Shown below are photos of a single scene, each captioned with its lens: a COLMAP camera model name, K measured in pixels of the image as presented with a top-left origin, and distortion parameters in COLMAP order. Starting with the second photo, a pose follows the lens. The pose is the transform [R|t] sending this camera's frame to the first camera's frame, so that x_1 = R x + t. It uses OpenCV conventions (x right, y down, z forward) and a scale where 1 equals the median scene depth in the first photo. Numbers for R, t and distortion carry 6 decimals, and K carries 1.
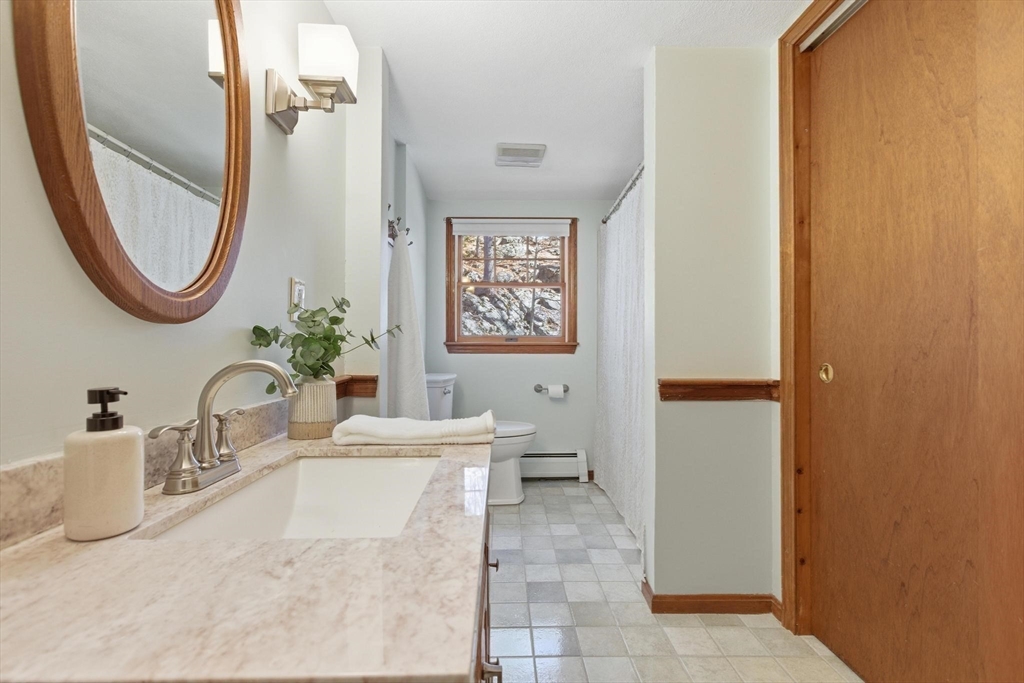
lens RADIAL K [[463.8, 0, 513.1], [0, 463.8, 340.4], [0, 0, 1]] dist [-0.010373, 0.004185]
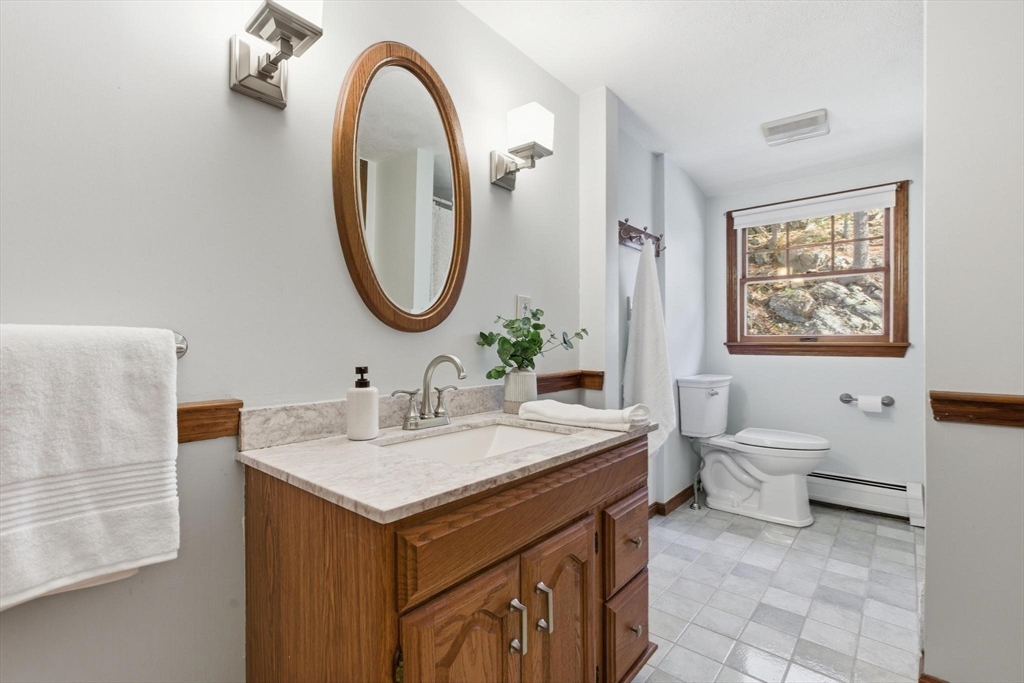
lens RADIAL K [[463.8, 0, 507.7], [0, 463.8, 346.1], [0, 0, 1]] dist [-0.010373, 0.004185]
pose [[0.741398, 0.003172, -0.671058, 0.323748], [0.004295, 0.999946, 0.009471, -0.000300], [0.671052, -0.009904, 0.741344, -0.021579]]
